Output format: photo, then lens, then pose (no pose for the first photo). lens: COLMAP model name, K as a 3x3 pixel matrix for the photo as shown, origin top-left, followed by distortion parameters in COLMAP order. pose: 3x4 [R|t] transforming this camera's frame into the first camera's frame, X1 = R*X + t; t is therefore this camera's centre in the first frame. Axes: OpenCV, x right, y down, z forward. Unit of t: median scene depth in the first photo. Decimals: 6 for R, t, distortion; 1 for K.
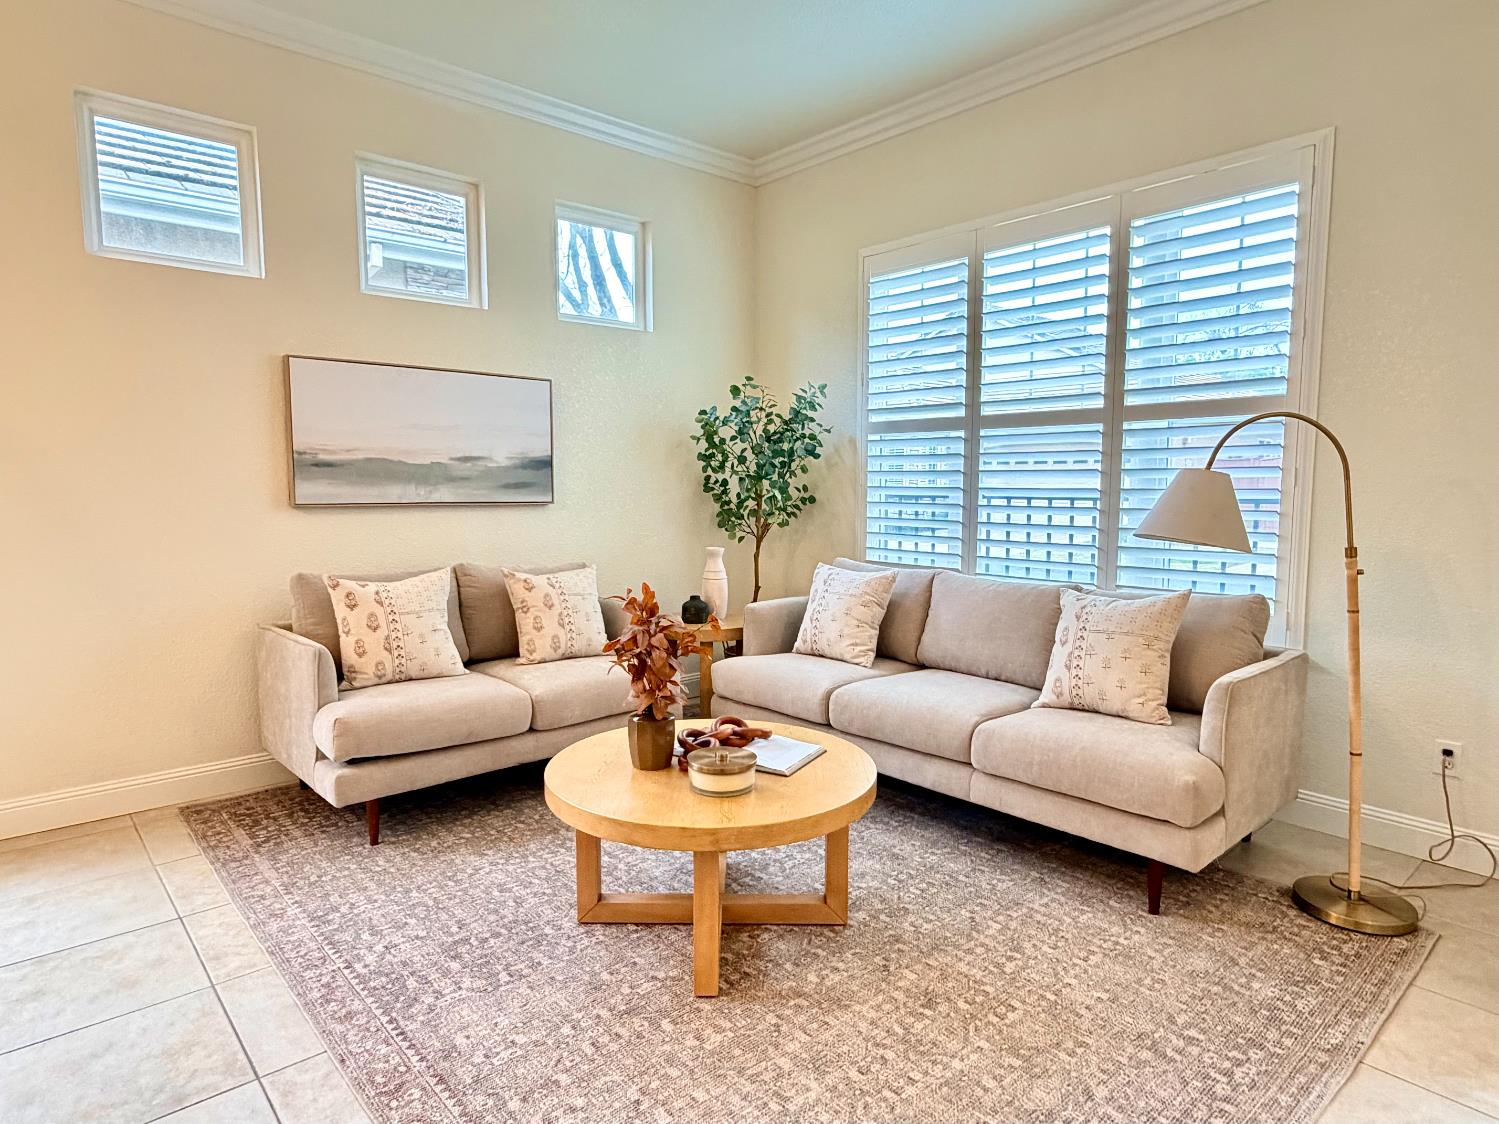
lens RADIAL K [[872.1, 0, 740.1], [0, 872.1, 560.5], [0, 0, 1]] dist [-0.002991, -0.002862]
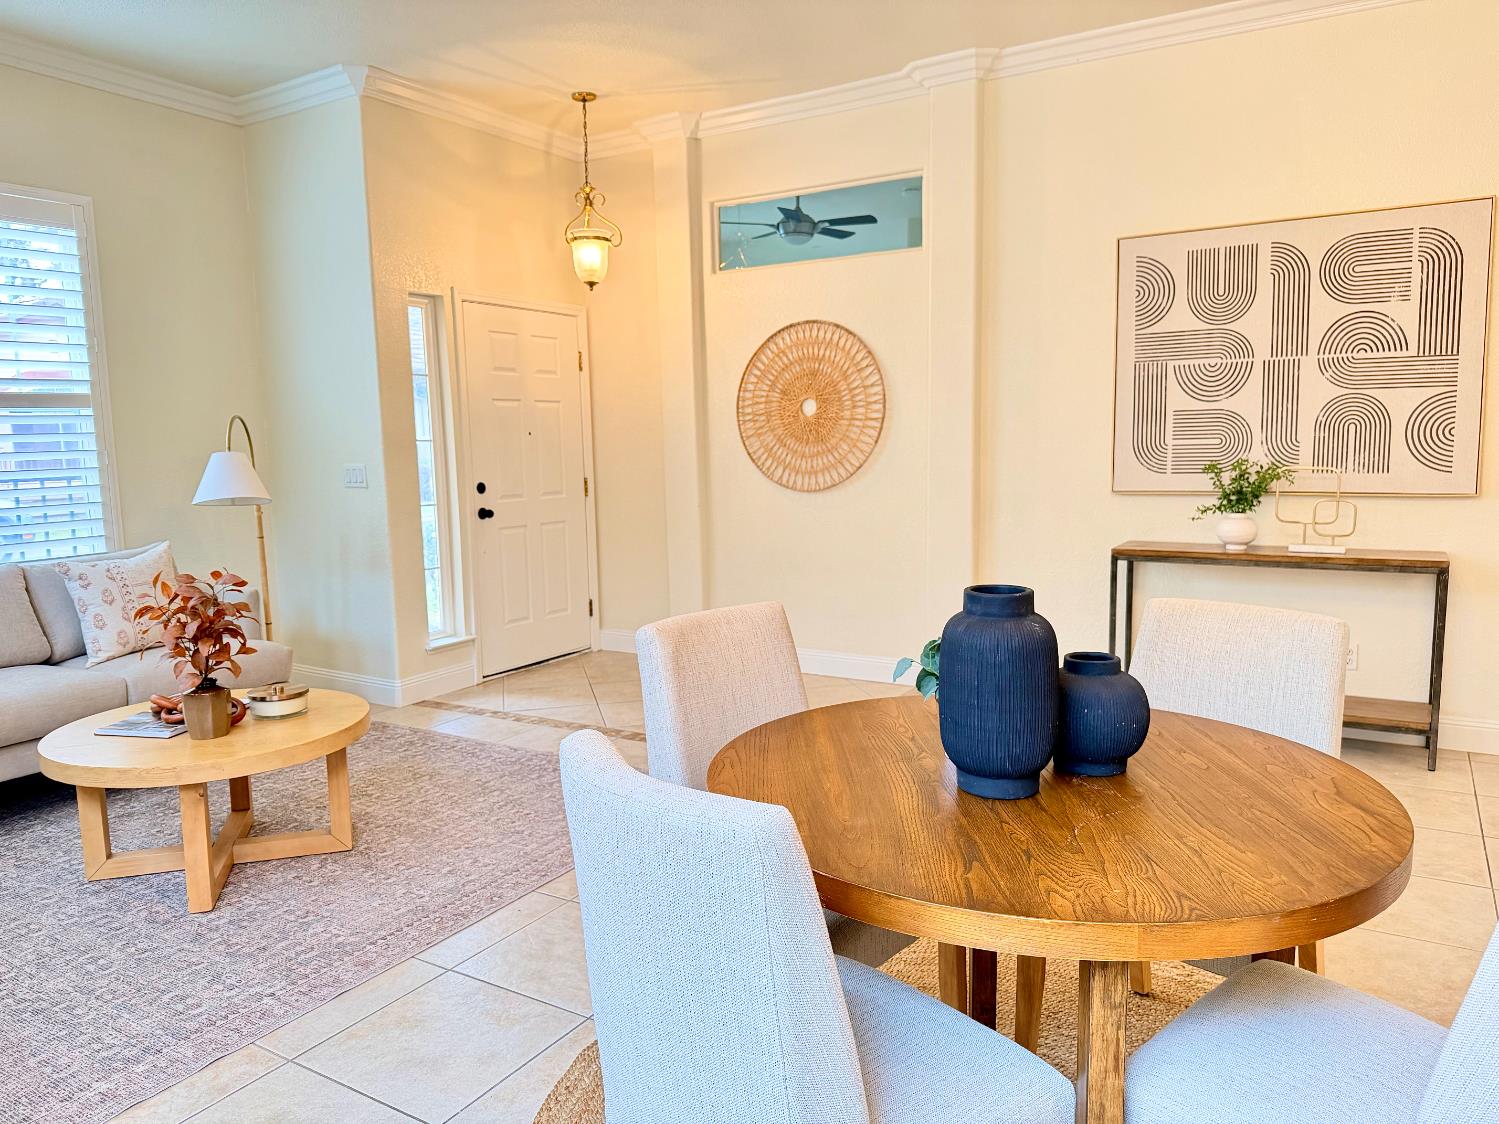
lens RADIAL K [[1054.7, 0, 752.3], [0, 1054.7, 568.3], [0, 0, 1]] dist [0.026017, -0.044374]
pose [[-0.304165, -0.105001, 0.946815, -1.109316], [0.114376, 0.982692, 0.145723, -0.051837], [-0.945728, 0.152617, -0.286890, 0.535479]]
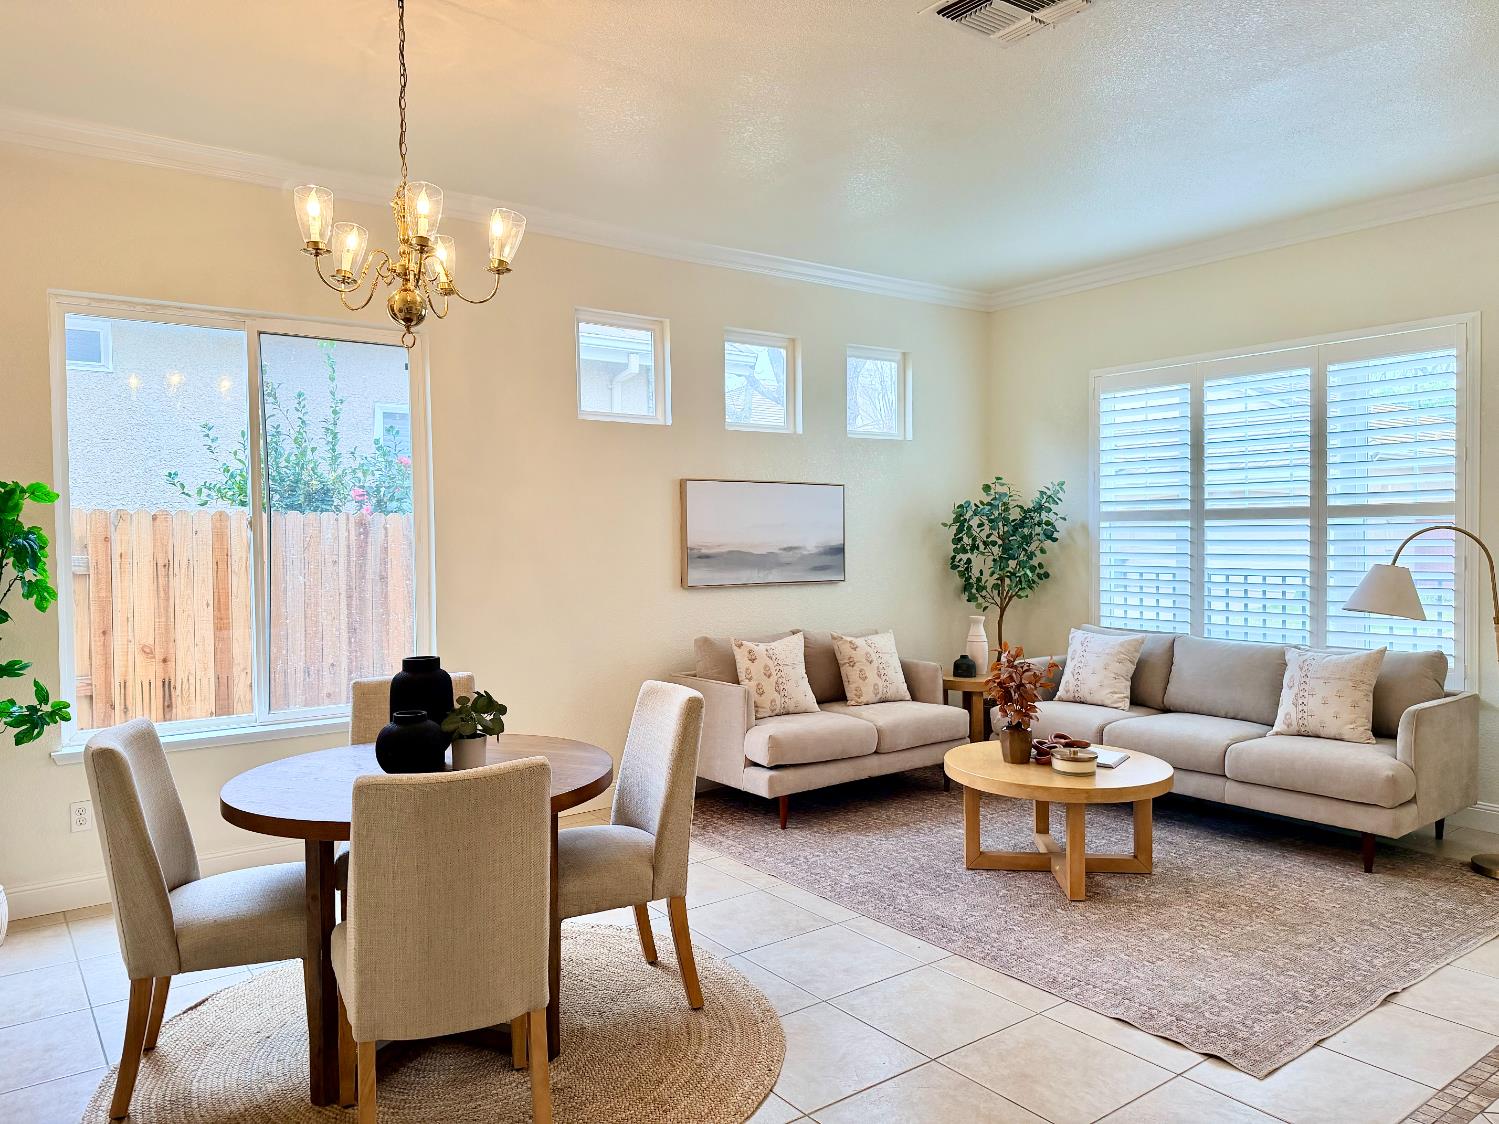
lens RADIAL K [[1054.7, 0, 711.0], [0, 1054.7, 551.7], [0, 0, 1]] dist [0.026017, -0.044374]
pose [[0.995114, -0.009147, -0.098307, -0.333910], [0.002296, 0.997574, -0.069574, -0.003845], [0.098705, 0.069008, 0.992721, -0.682807]]
